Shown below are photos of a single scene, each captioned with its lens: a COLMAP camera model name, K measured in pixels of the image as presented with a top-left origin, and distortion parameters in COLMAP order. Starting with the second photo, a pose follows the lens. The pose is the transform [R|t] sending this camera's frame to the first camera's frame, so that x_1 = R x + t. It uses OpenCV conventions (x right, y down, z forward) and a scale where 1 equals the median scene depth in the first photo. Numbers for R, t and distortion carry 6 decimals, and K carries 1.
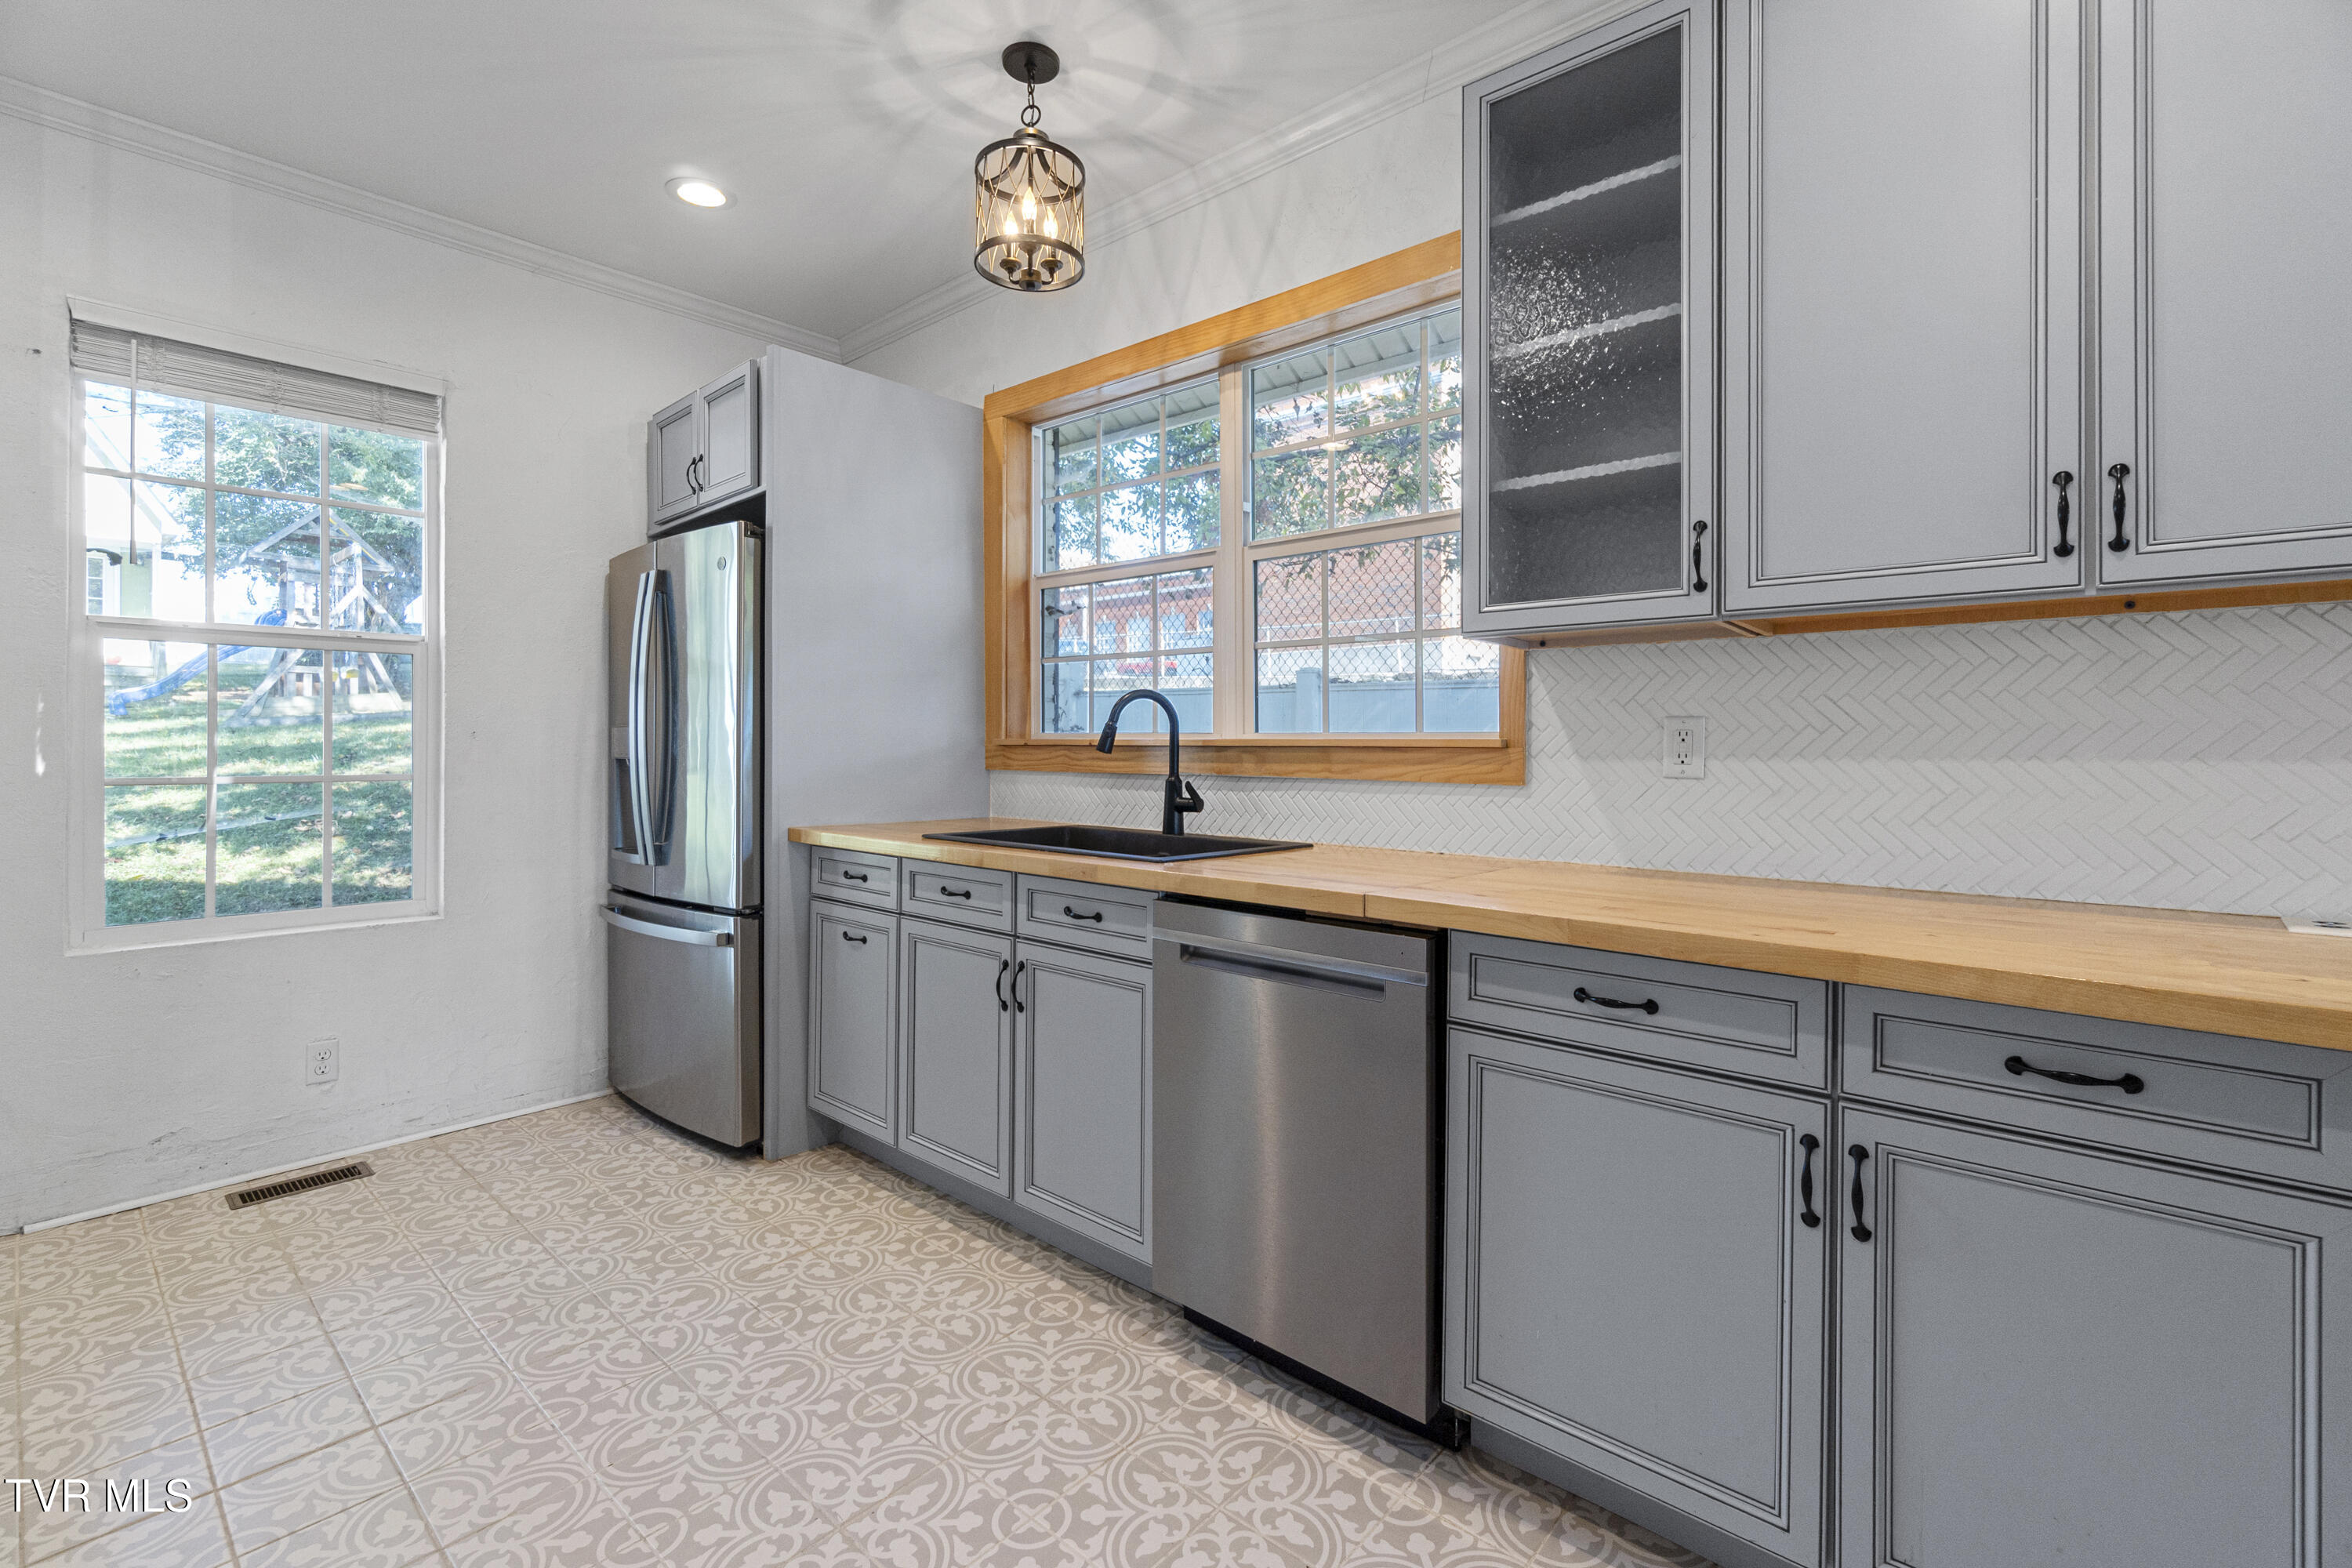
lens RADIAL K [[1043.9, 0, 1173.9], [0, 1043.9, 741.8], [0, 0, 1]] dist [0.015319, -0.000154]
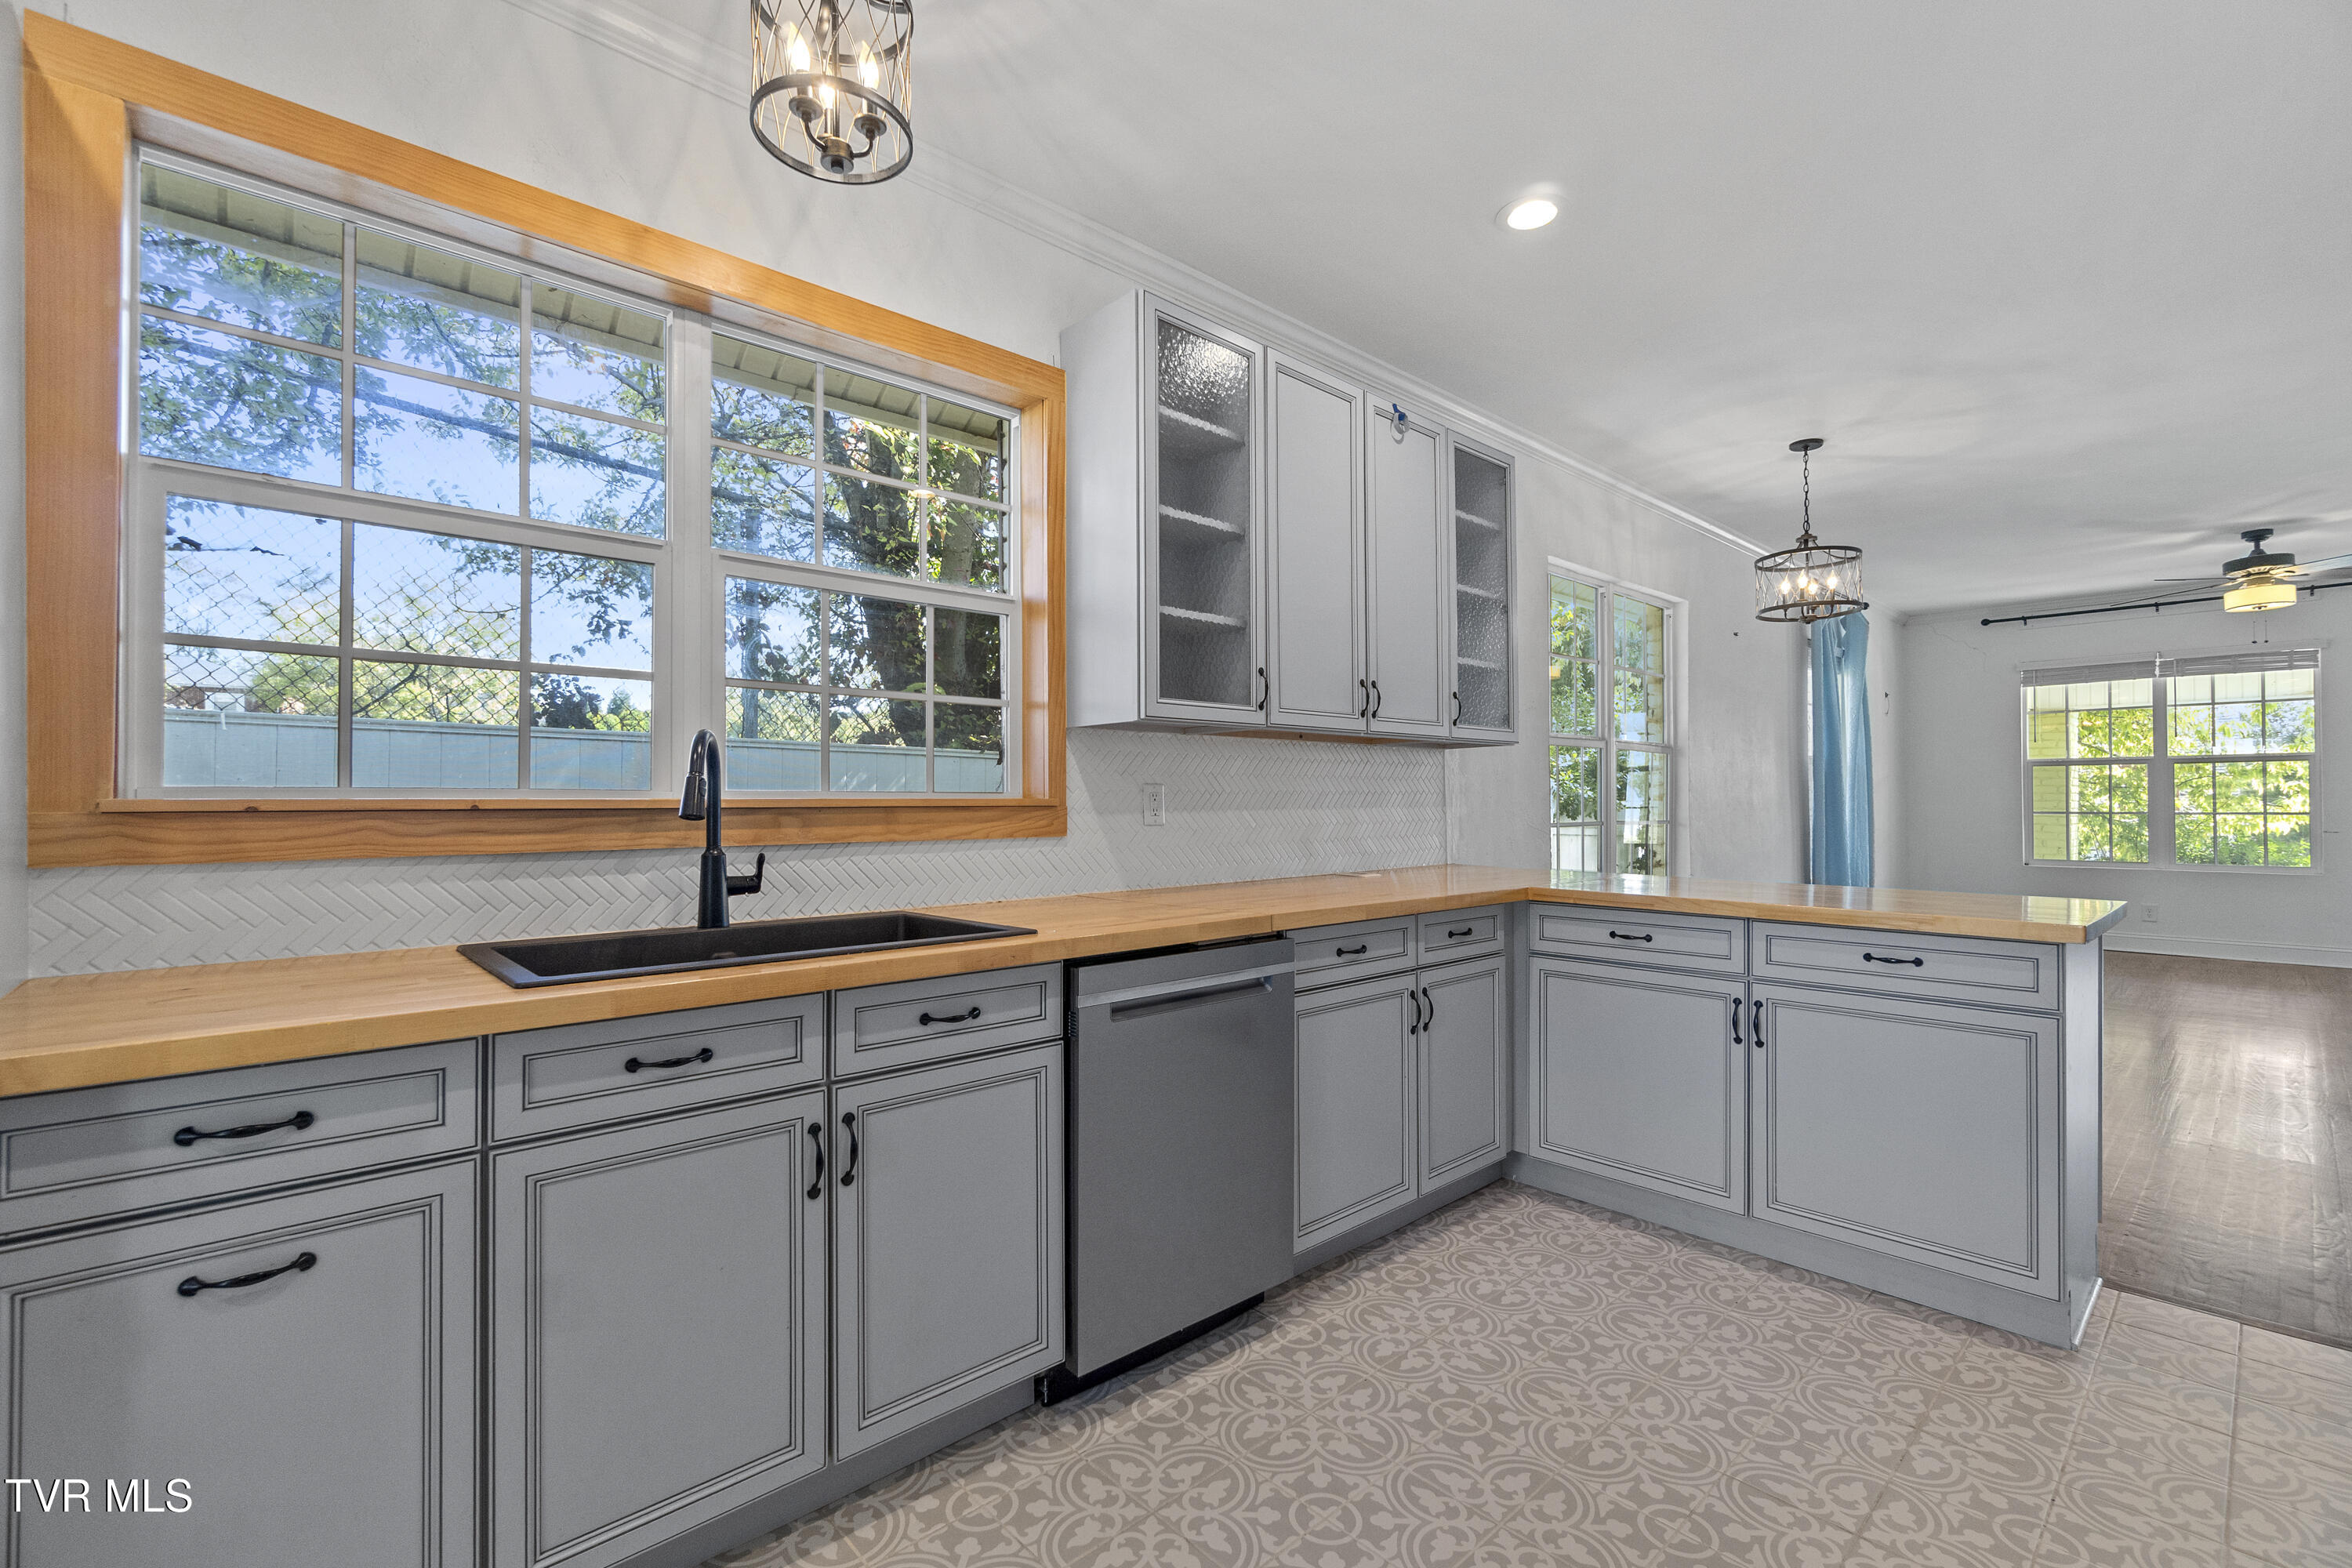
lens RADIAL K [[1021.9, 0, 1171.4], [0, 1021.9, 787.1], [0, 0, 1]] dist [-0.001346, 0.000096]
pose [[0.104461, 0.008213, 0.994495, -0.894128], [-0.000183, 0.999966, -0.008239, -0.006773], [-0.994529, 0.000679, 0.104459, 0.778524]]
